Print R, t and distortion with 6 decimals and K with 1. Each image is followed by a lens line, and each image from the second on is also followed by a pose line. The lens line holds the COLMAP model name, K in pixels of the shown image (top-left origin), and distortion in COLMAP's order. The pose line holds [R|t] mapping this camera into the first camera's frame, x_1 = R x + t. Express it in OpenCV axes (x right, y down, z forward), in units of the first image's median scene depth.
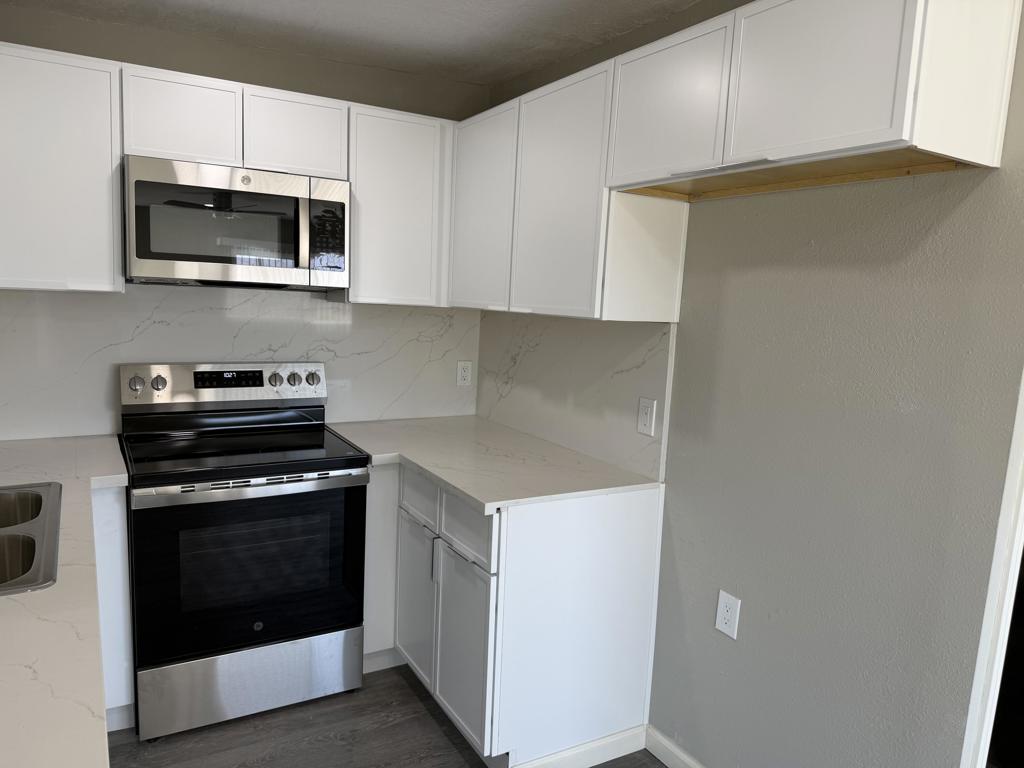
lens RADIAL K [[717.9, 0, 519.3], [0, 717.9, 385.6], [0, 0, 1]] dist [0.049733, -0.076402]
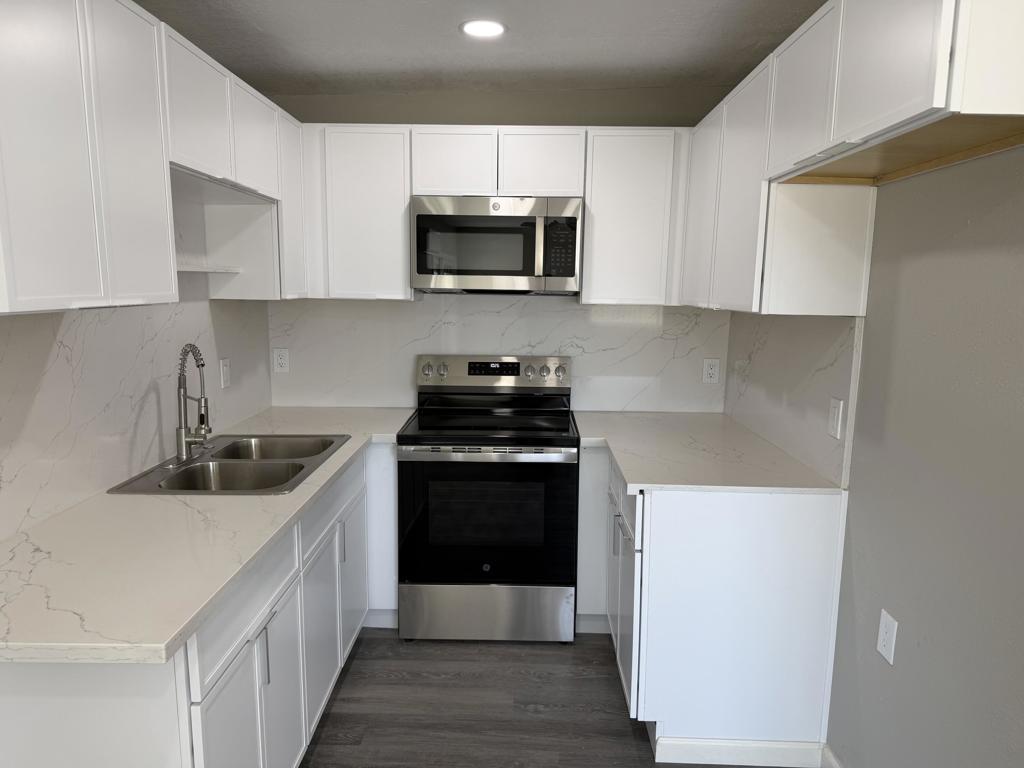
lens RADIAL K [[717.9, 0, 511.6], [0, 717.9, 387.5], [0, 0, 1]] dist [0.049733, -0.076402]
pose [[0.850596, 0.039725, -0.524317, 0.309004], [-0.040988, 0.999117, 0.009203, 0.012491], [0.524220, 0.013662, 0.851473, -0.022705]]
